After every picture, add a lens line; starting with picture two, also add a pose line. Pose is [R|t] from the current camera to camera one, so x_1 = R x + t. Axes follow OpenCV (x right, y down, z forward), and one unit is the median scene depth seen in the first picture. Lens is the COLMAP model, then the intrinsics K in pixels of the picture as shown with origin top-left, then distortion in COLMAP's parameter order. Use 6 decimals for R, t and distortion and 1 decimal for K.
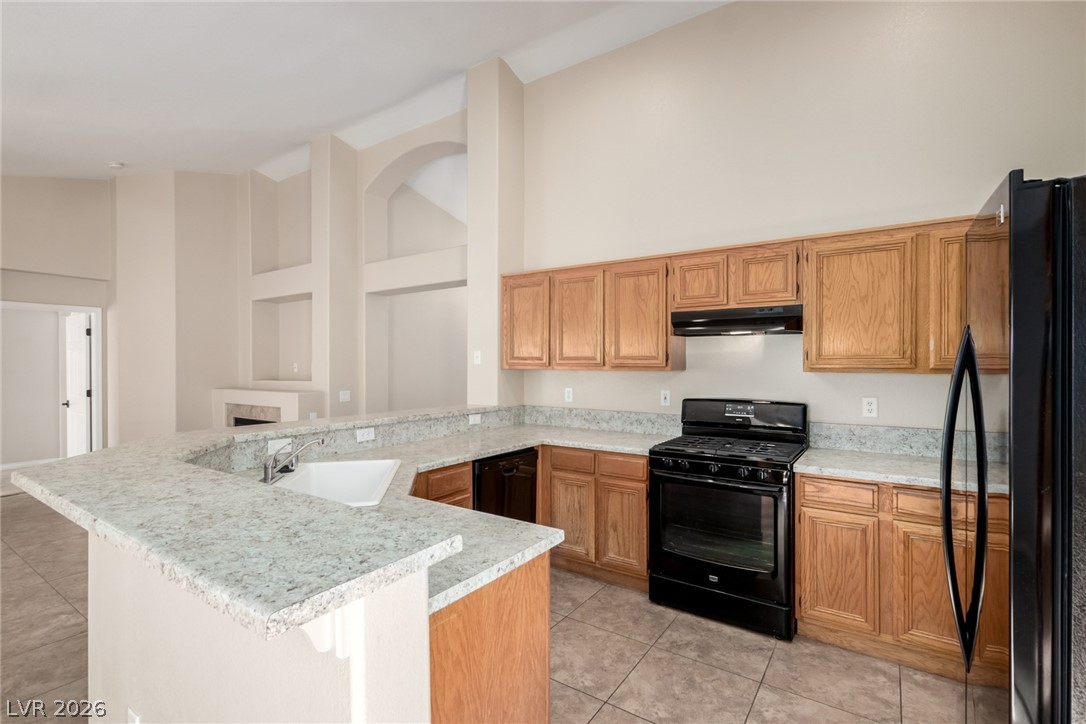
lens RADIAL K [[495.6, 0, 543.2], [0, 495.6, 360.5], [0, 0, 1]] dist [0.005669, -0.001928]
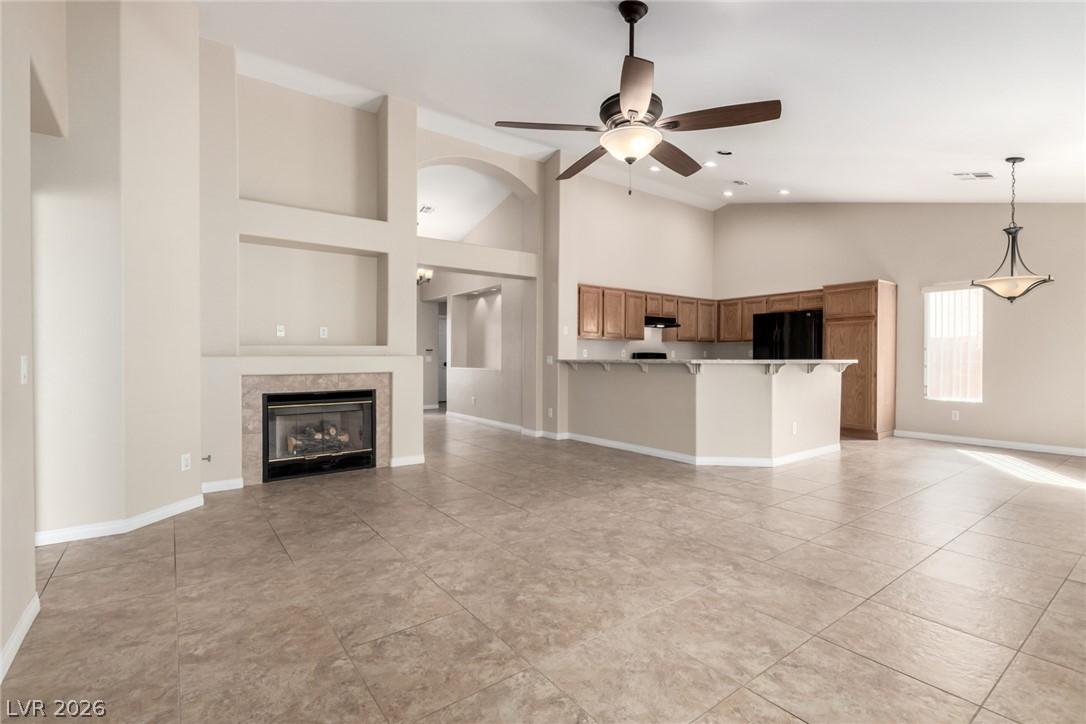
lens RADIAL K [[495.6, 0, 539.3], [0, 495.6, 360.1], [0, 0, 1]] dist [0.005669, -0.001928]
pose [[0.330599, -0.003620, 0.943764, -2.183050], [-0.005621, 0.999967, 0.005804, 0.106019], [-0.943754, -0.007224, 0.330568, 0.705164]]
